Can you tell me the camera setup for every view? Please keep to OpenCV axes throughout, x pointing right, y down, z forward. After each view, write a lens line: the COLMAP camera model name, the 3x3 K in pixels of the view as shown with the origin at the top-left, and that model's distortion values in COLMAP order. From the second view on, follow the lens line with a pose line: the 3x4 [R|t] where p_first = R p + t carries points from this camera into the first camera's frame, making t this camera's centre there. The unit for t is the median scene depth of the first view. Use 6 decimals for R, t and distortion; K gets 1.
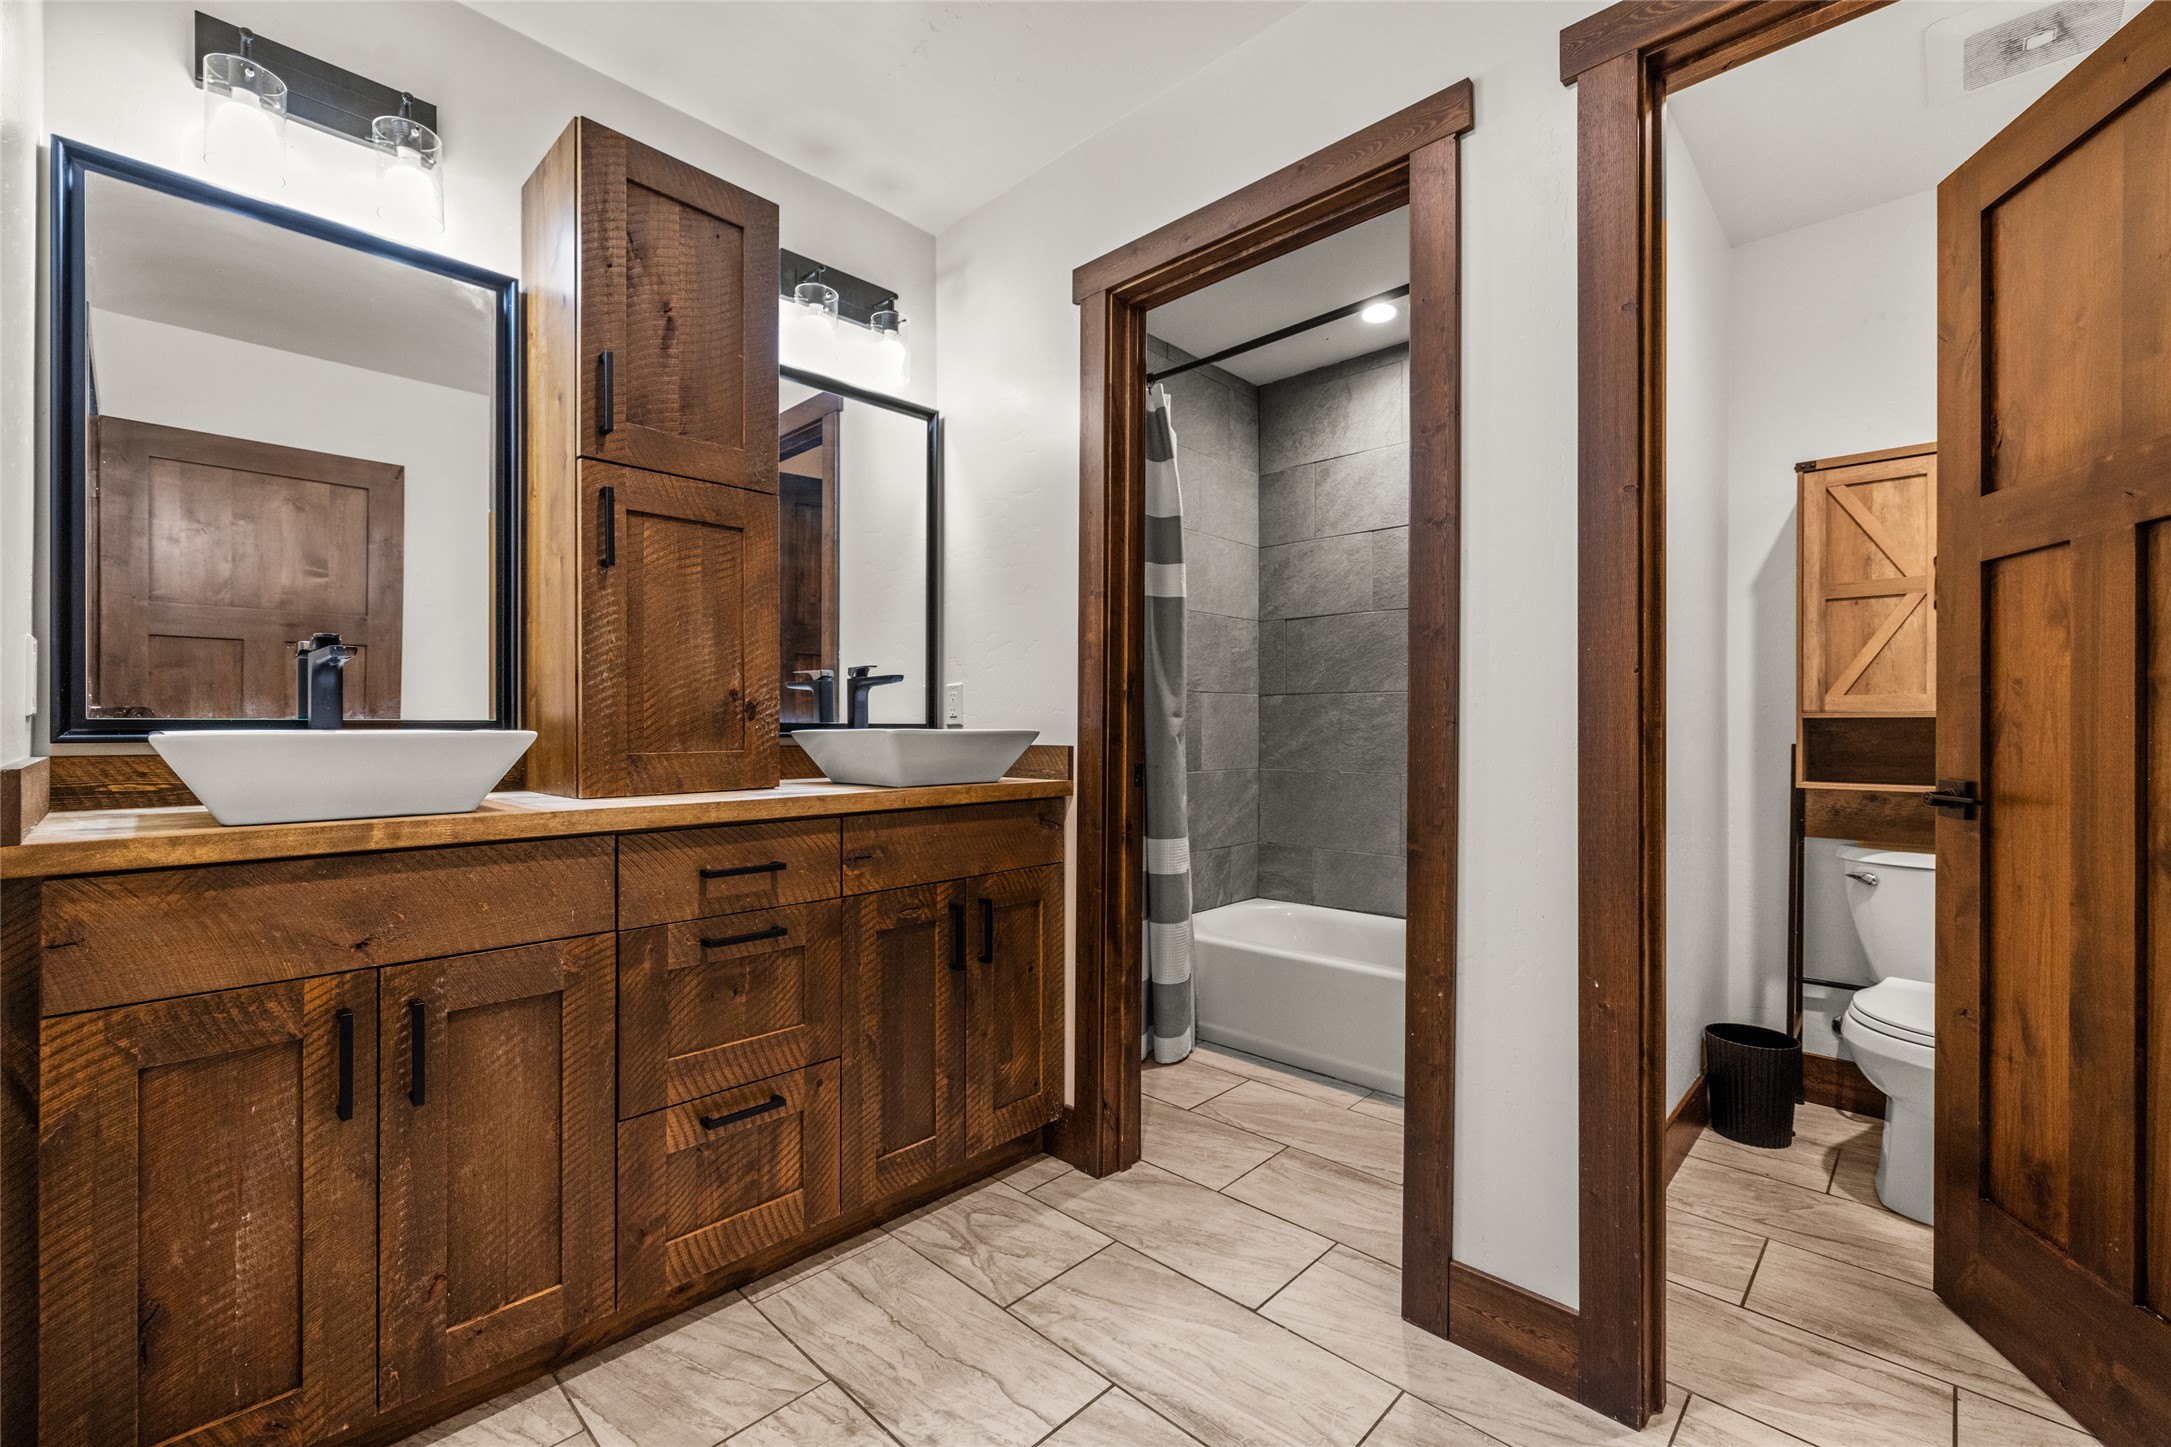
lens RADIAL K [[920.7, 0, 1087.0], [0, 920.7, 729.8], [0, 0, 1]] dist [0.001073, 0.000662]
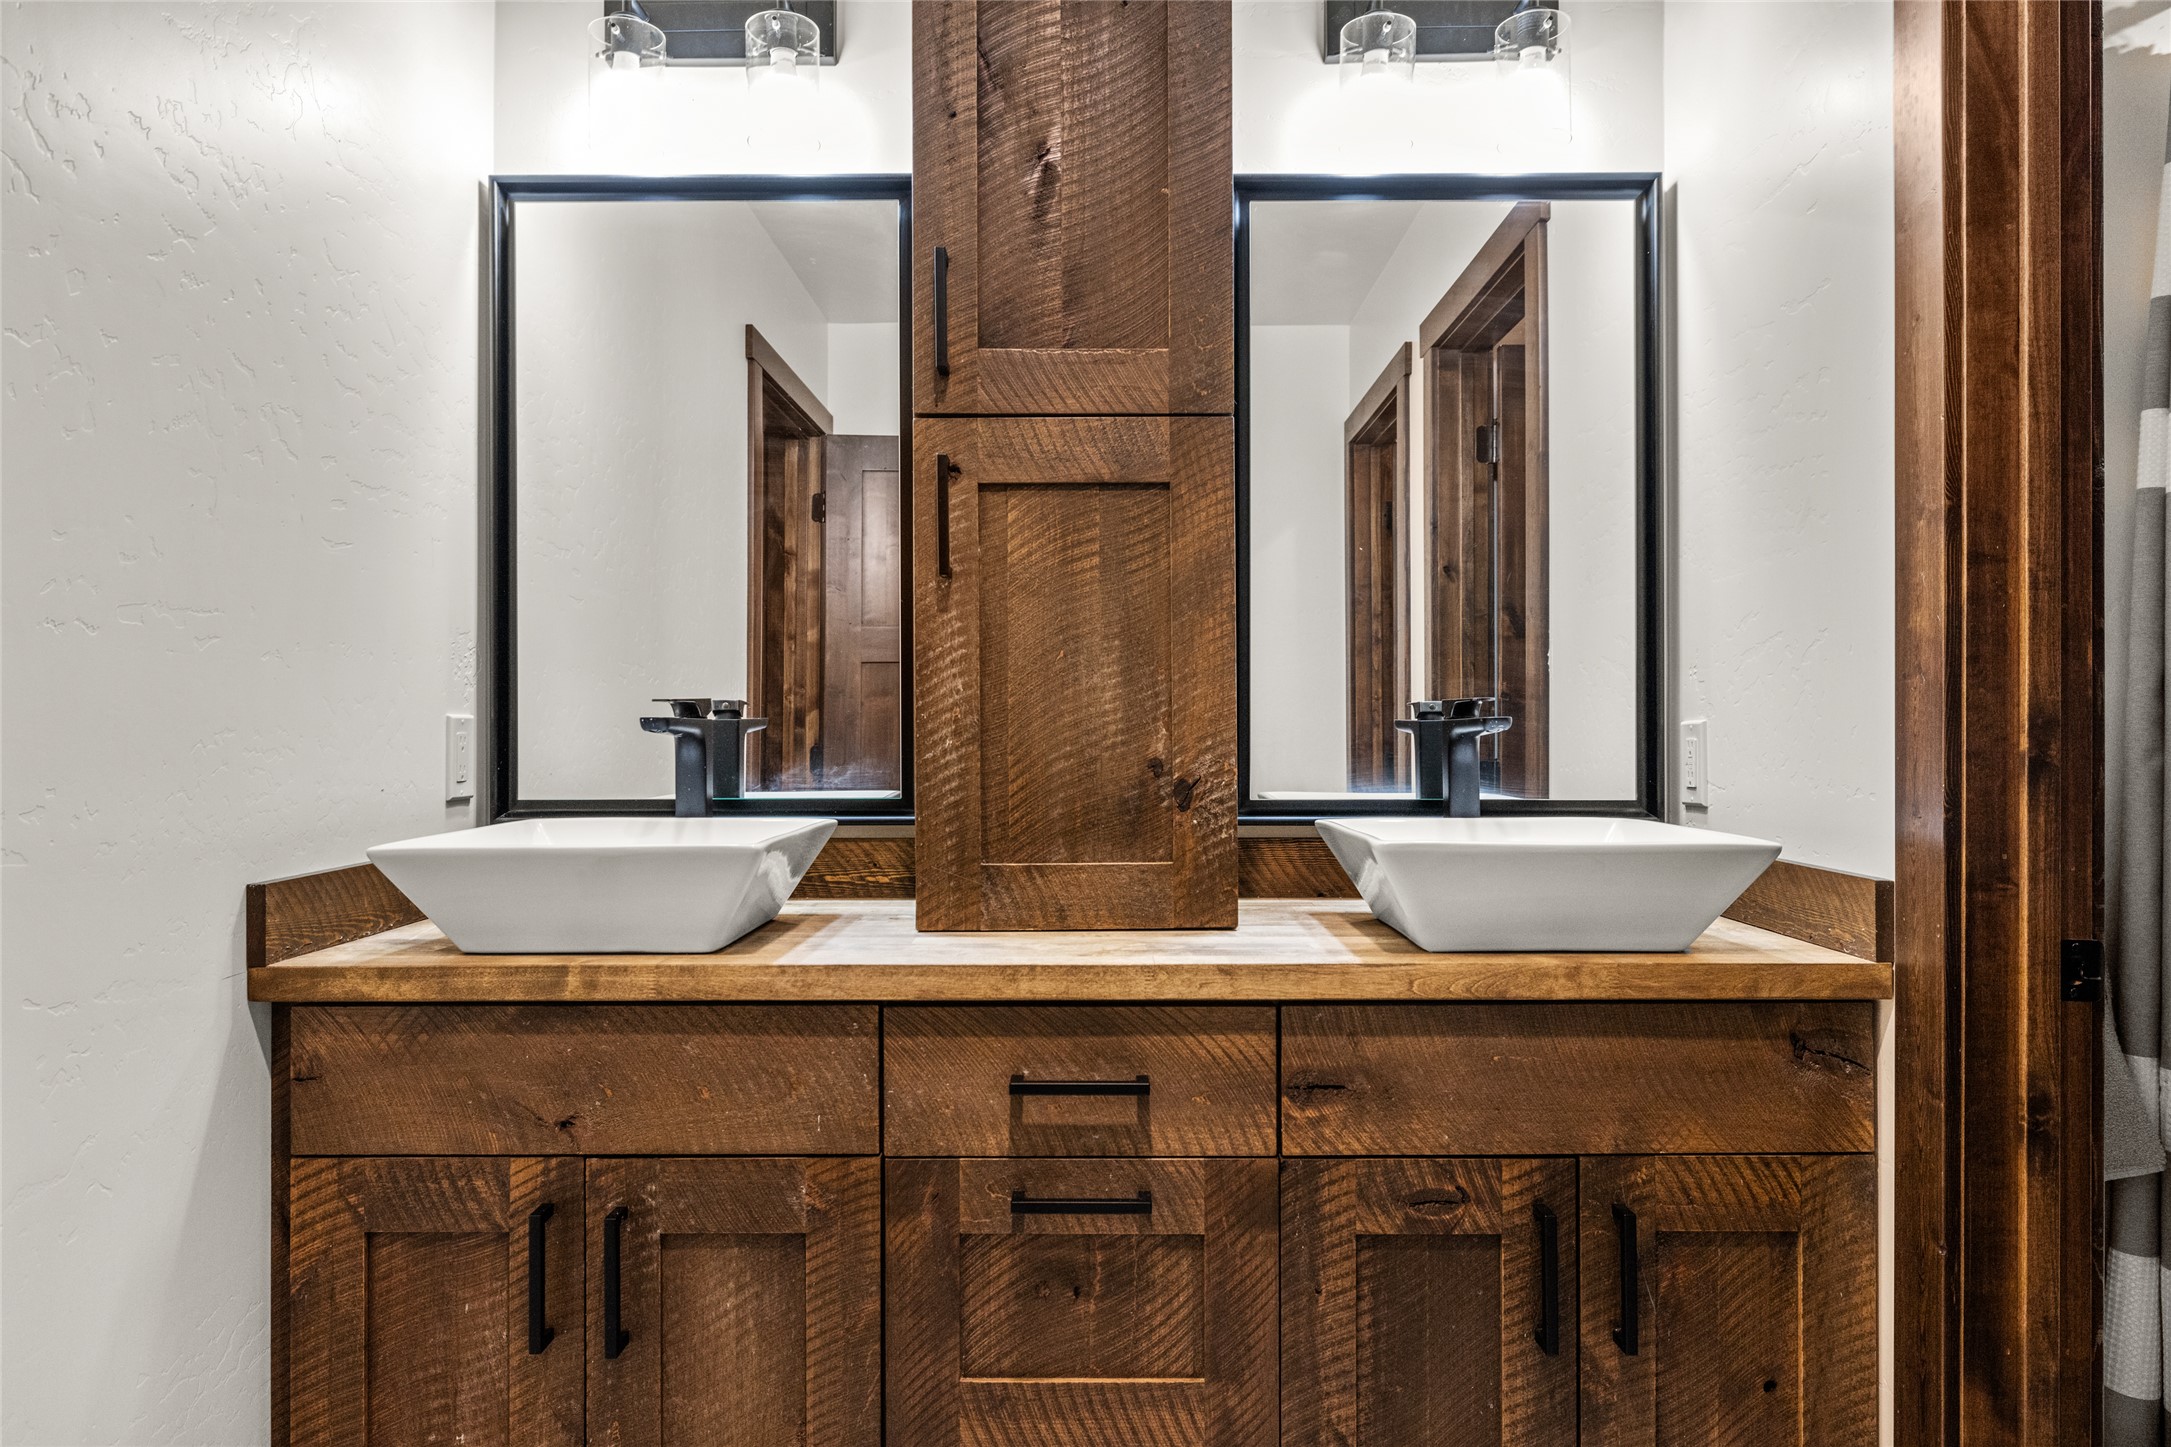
lens RADIAL K [[1372.3, 0, 1087.0], [0, 1372.3, 716.1], [0, 0, 1]] dist [-0.001711, -0.000302]
pose [[0.685493, -0.006349, -0.728052, 0.230288], [0.000887, 0.999969, -0.007886, -0.064719], [0.728079, 0.004760, 0.685477, 0.371801]]
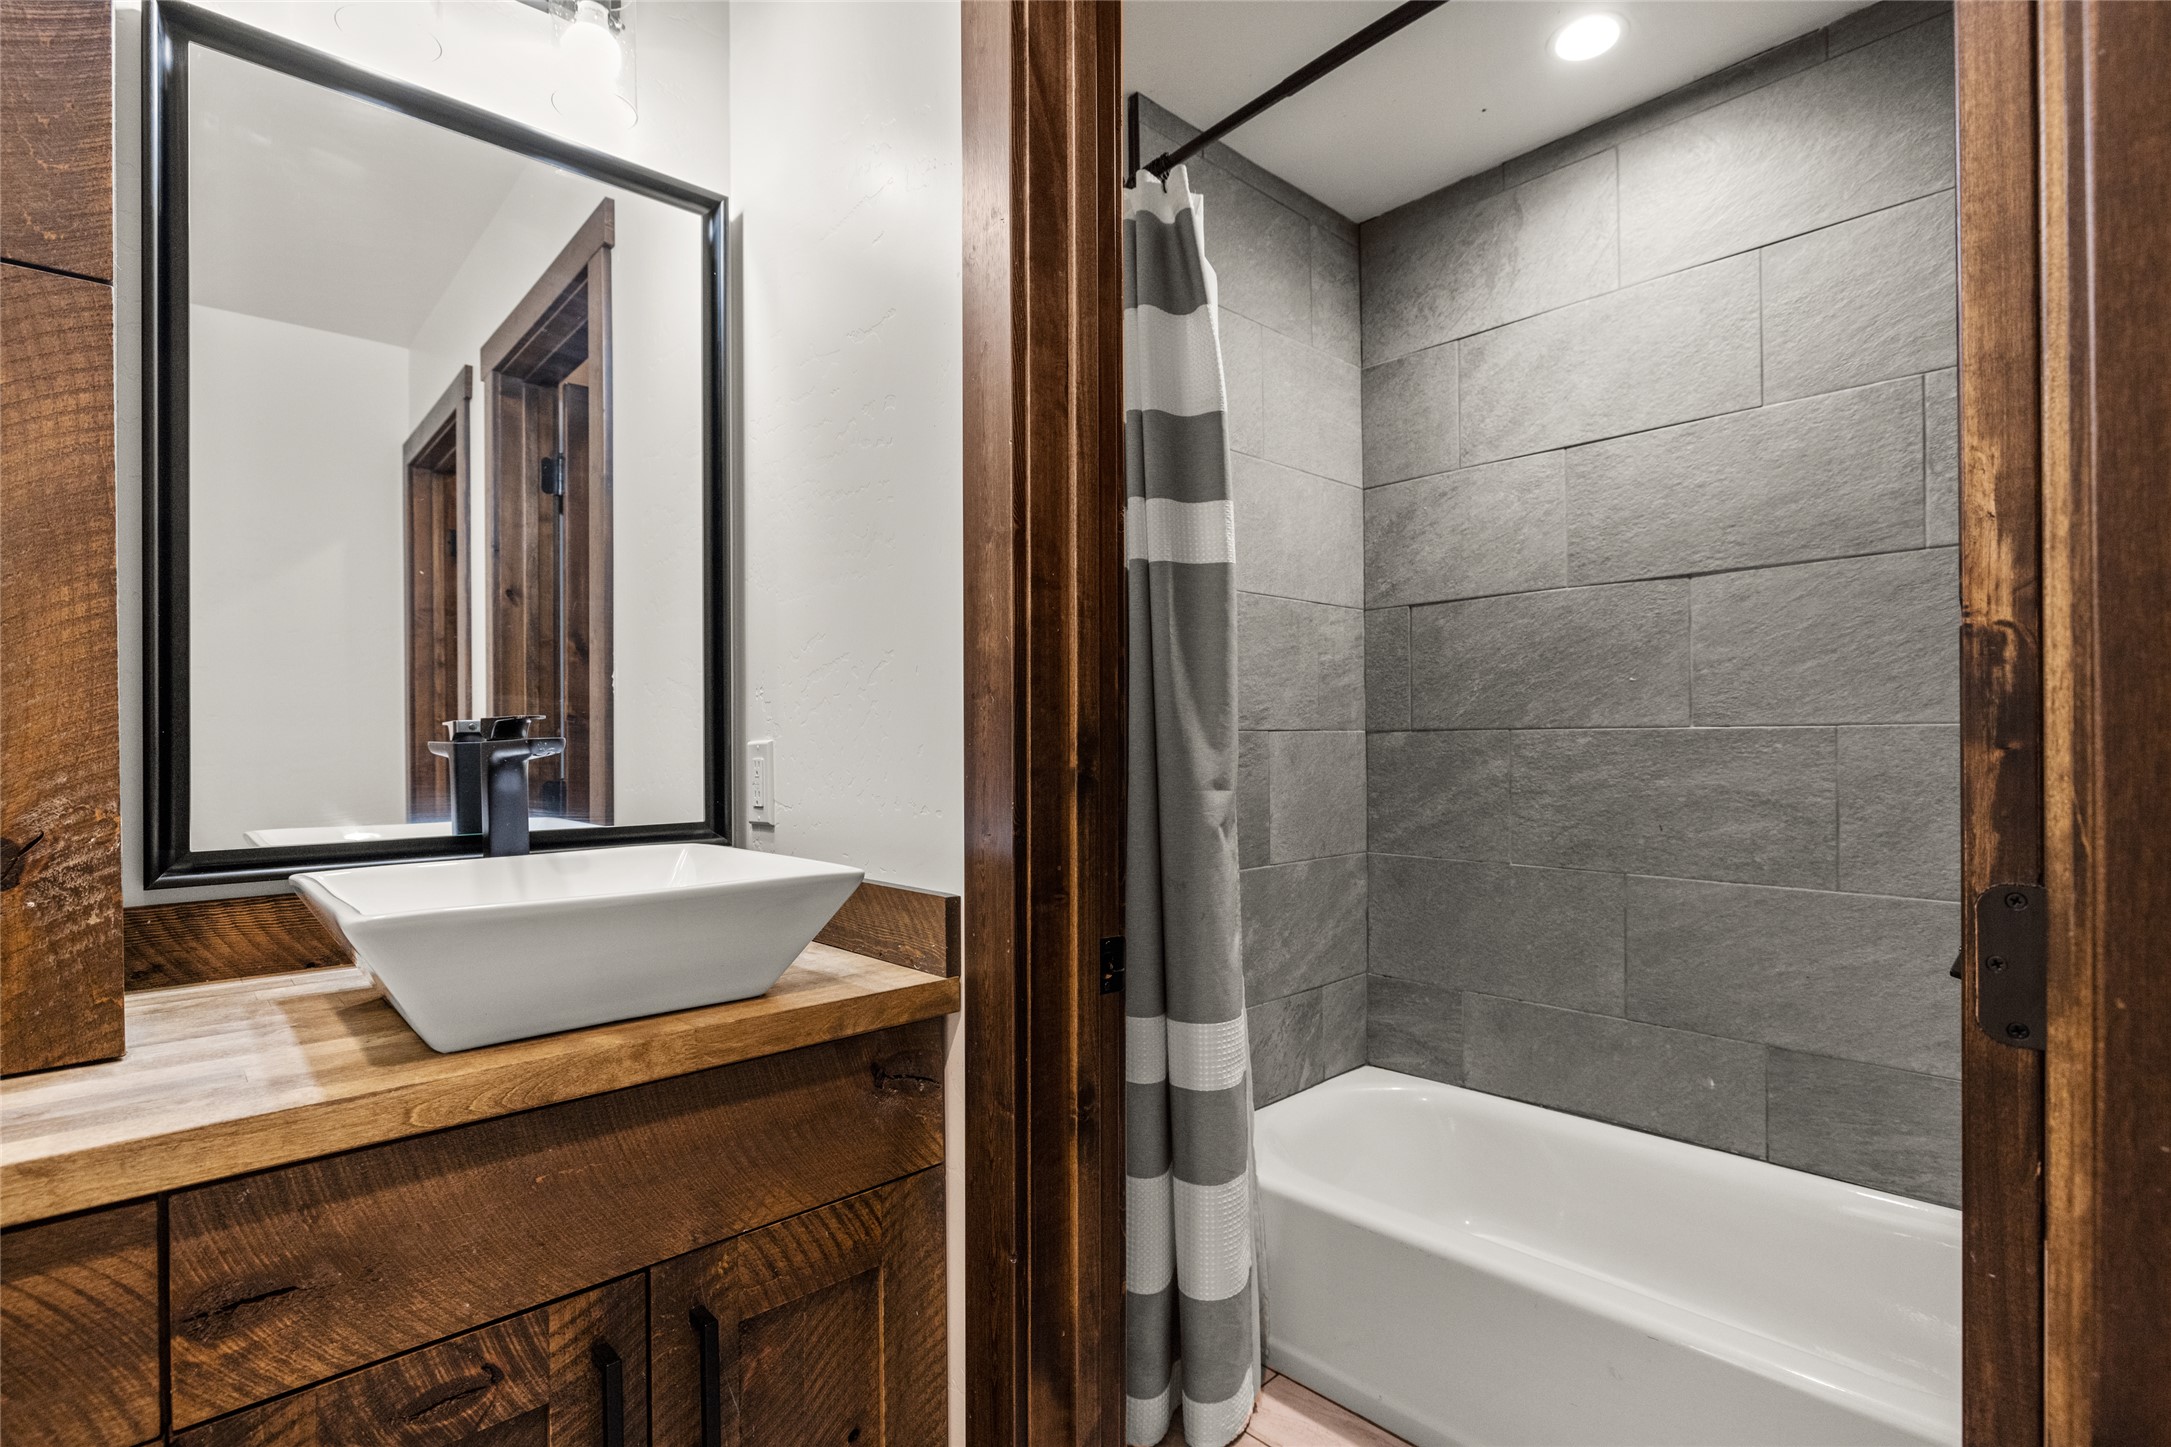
lens RADIAL K [[1025.7, 0, 1084.5], [0, 1025.7, 735.2], [0, 0, 1]] dist [-0.008648, 0.002638]
pose [[0.997956, -0.010304, -0.063073, 0.090763], [0.009915, 0.999930, -0.006479, -0.065953], [0.063135, 0.005840, 0.997988, 0.640915]]
